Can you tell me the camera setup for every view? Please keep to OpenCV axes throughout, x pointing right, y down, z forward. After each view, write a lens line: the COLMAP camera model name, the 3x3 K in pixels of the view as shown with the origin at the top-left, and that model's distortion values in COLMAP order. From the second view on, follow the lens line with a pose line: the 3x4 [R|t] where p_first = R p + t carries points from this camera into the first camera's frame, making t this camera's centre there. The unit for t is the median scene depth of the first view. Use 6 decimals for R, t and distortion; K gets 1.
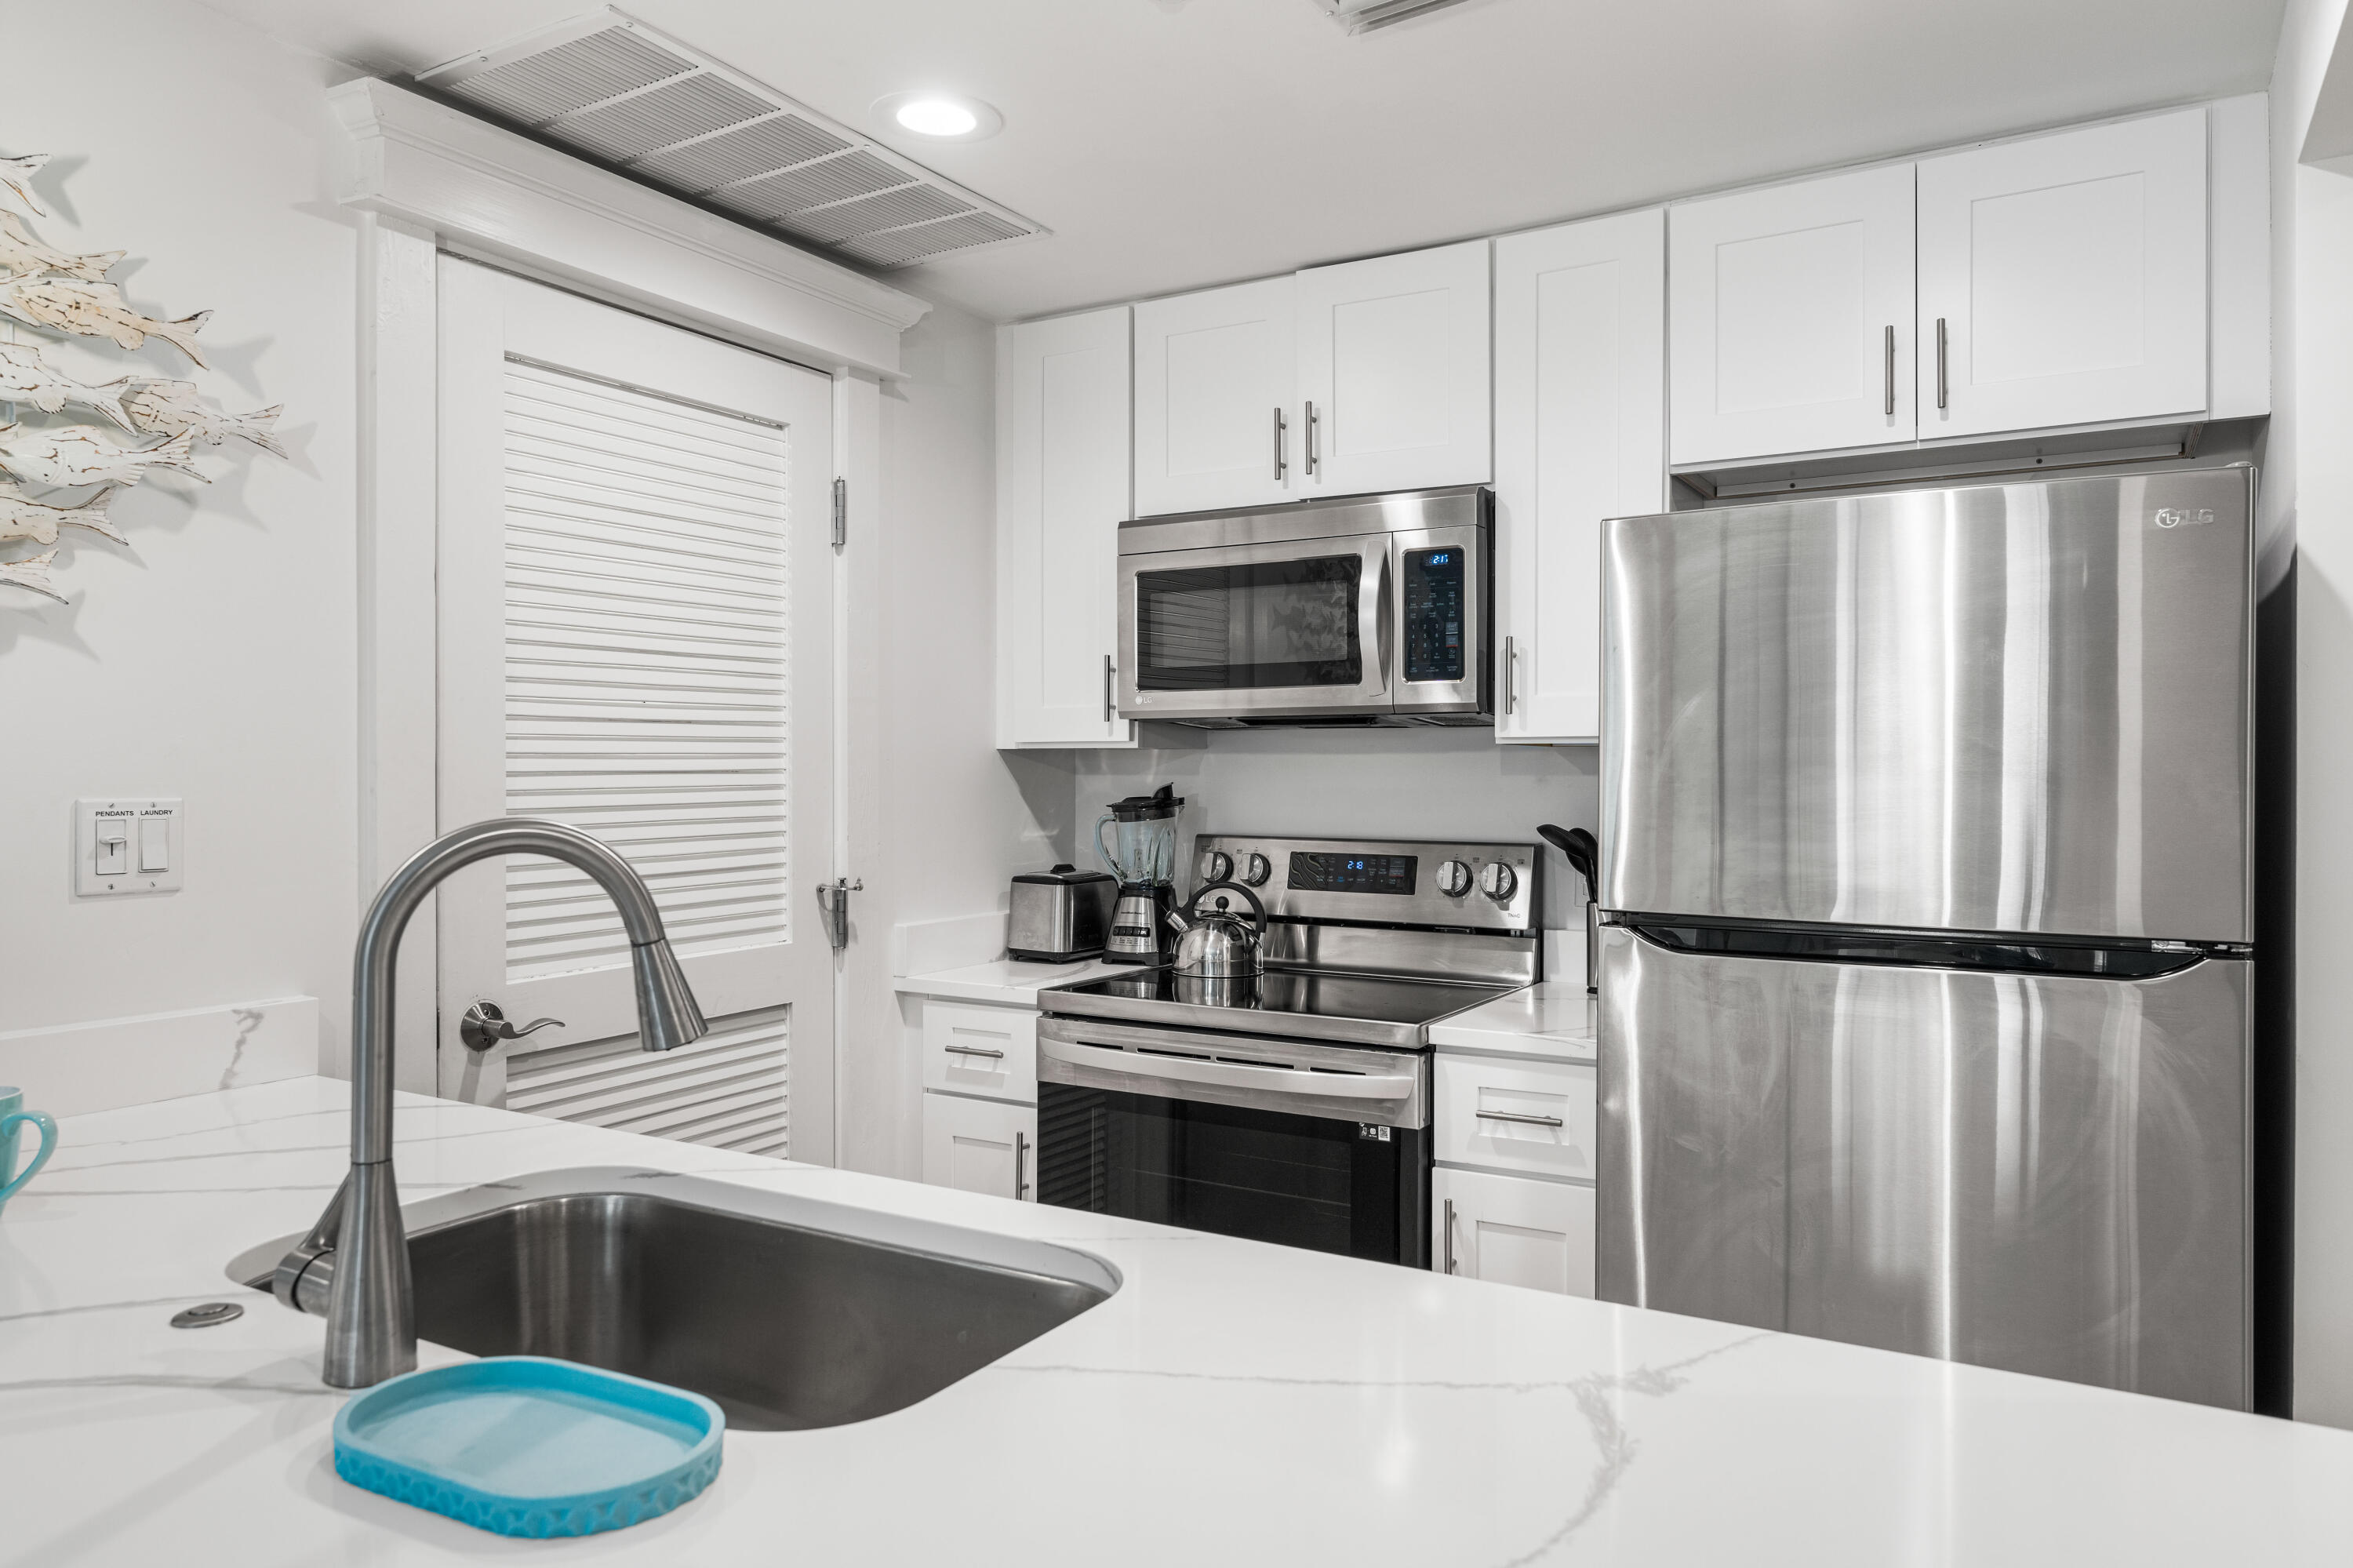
lens RADIAL K [[1590.9, 0, 1144.6], [0, 1590.9, 779.2], [0, 0, 1]] dist [0.005382, 0.002463]
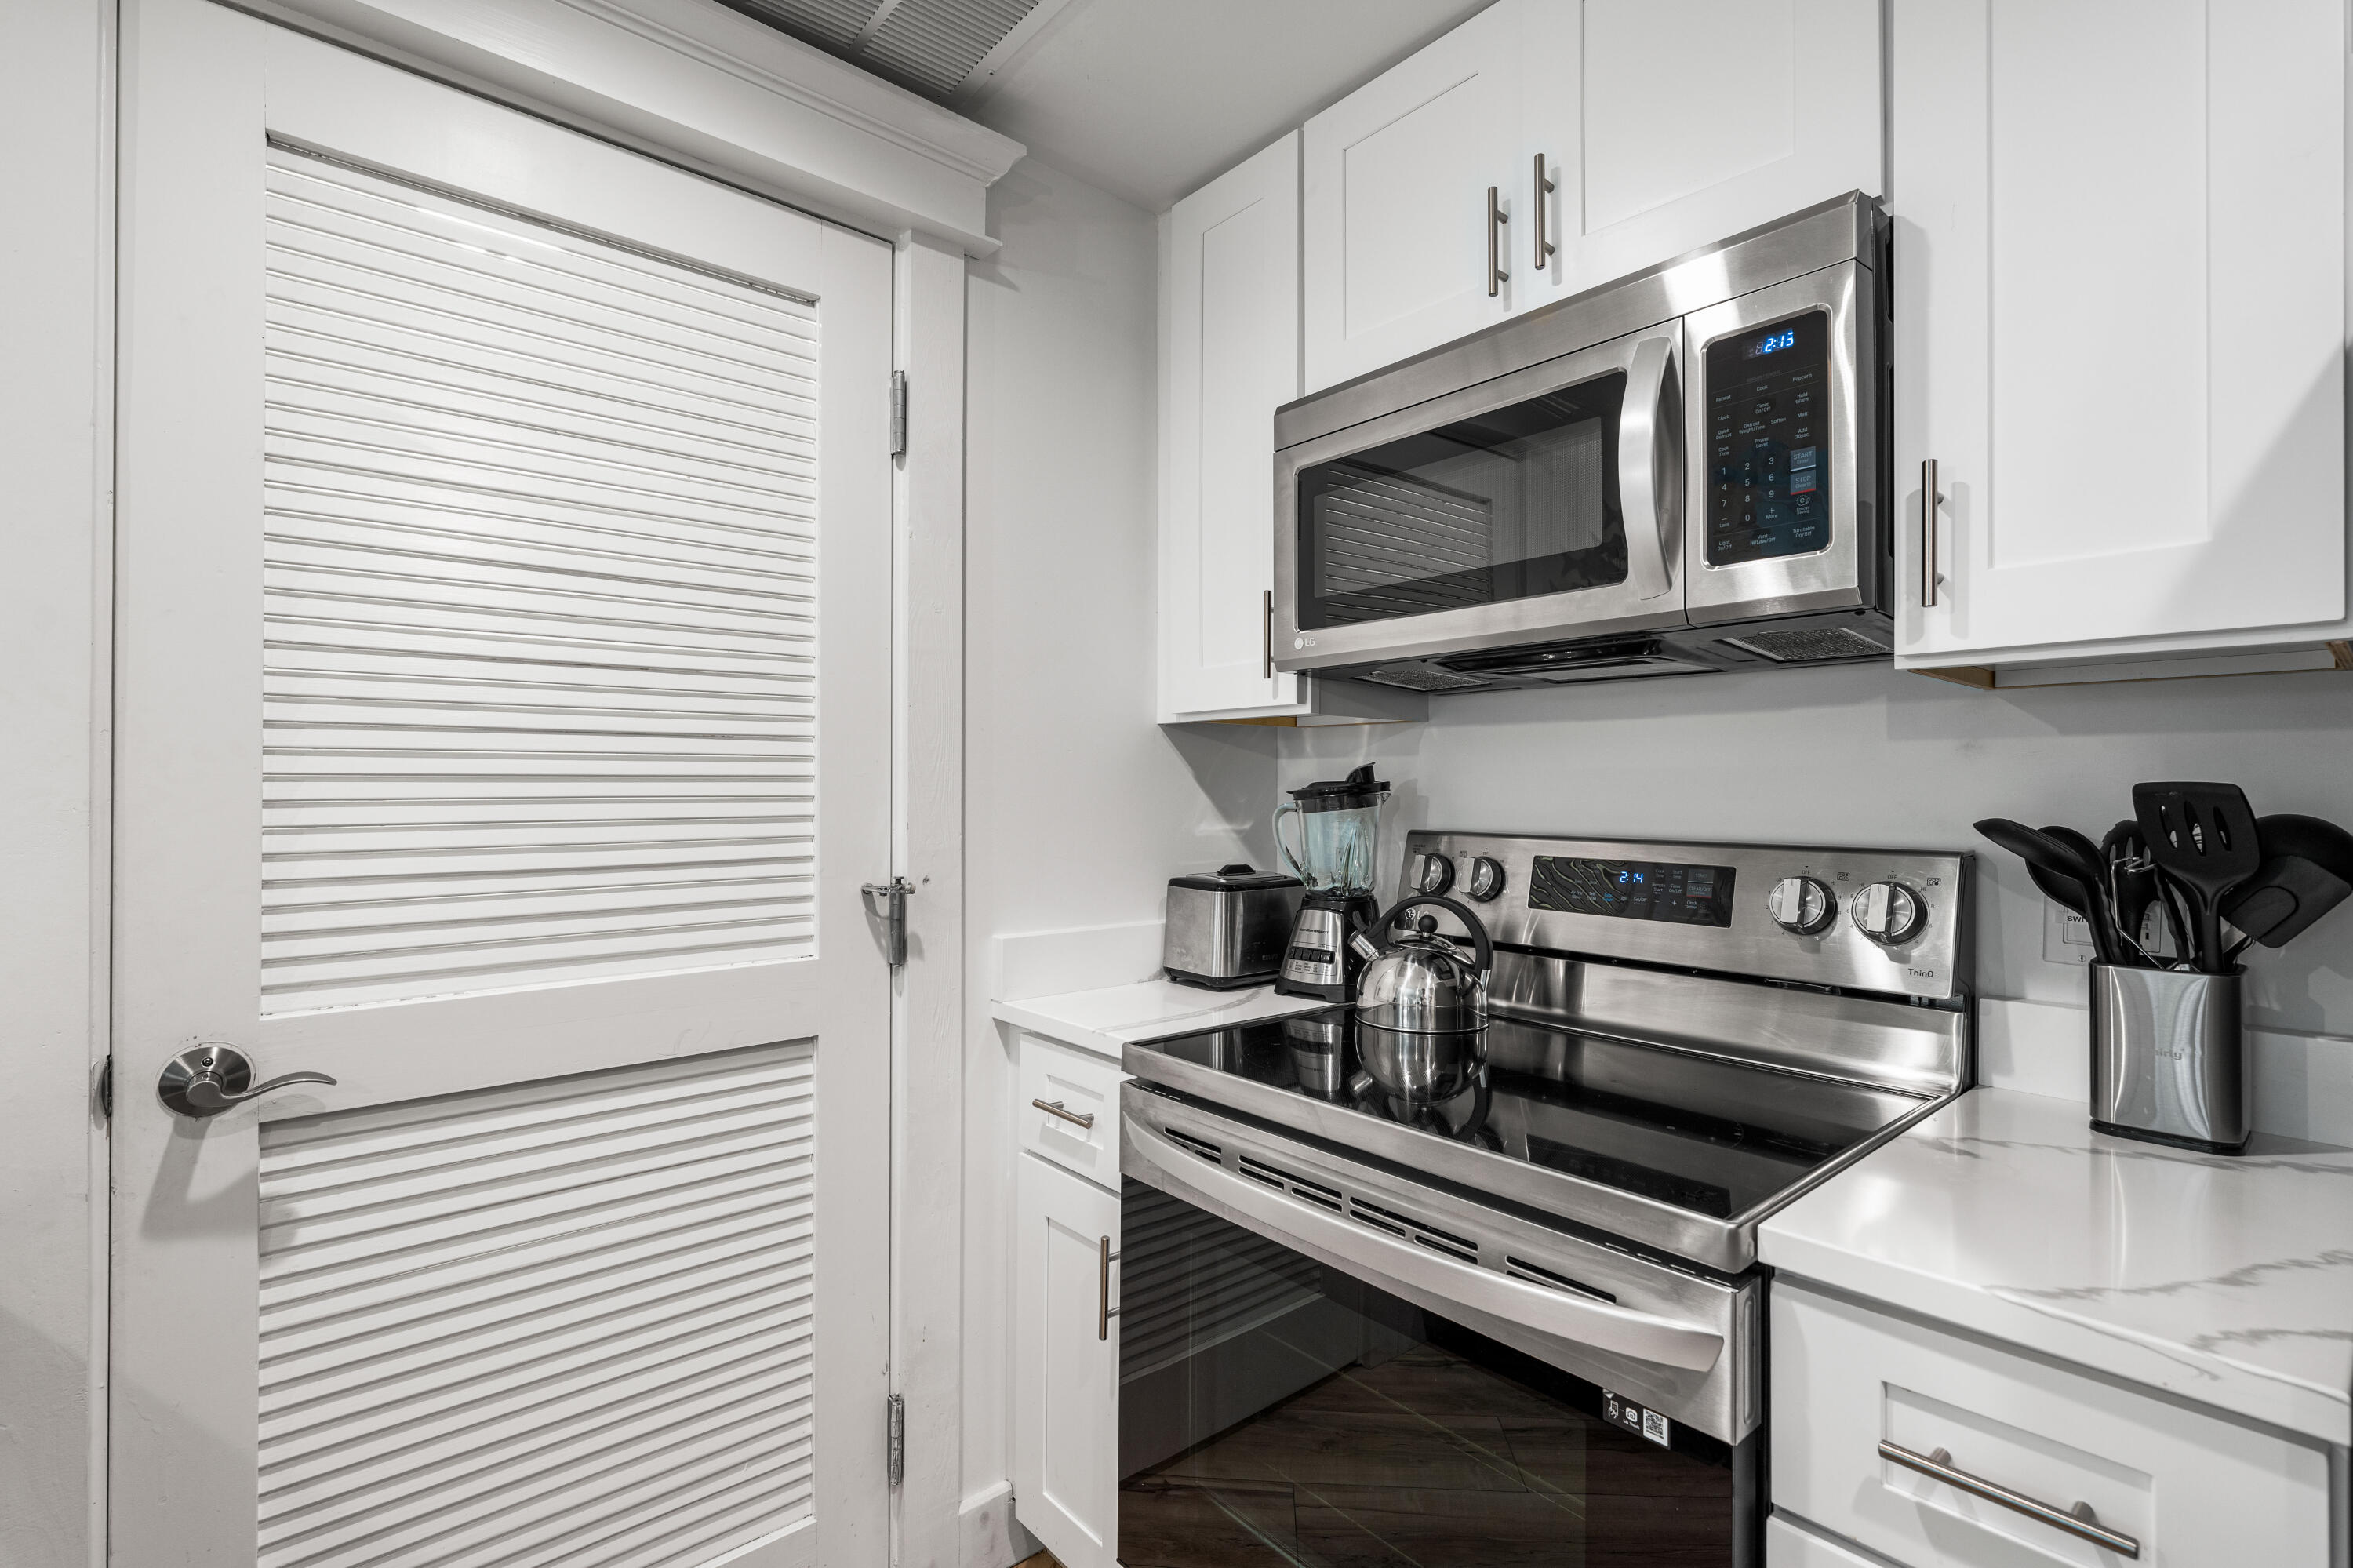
lens RADIAL K [[1083.1, 0, 1105.7], [0, 1083.1, 785.3], [0, 0, 1]] dist [-0.007303, -0.000509]
pose [[0.935496, -0.000400, -0.353337, 0.088223], [-0.003390, 0.999943, -0.010108, 0.020624], [0.353321, 0.010653, 0.935442, 0.503658]]
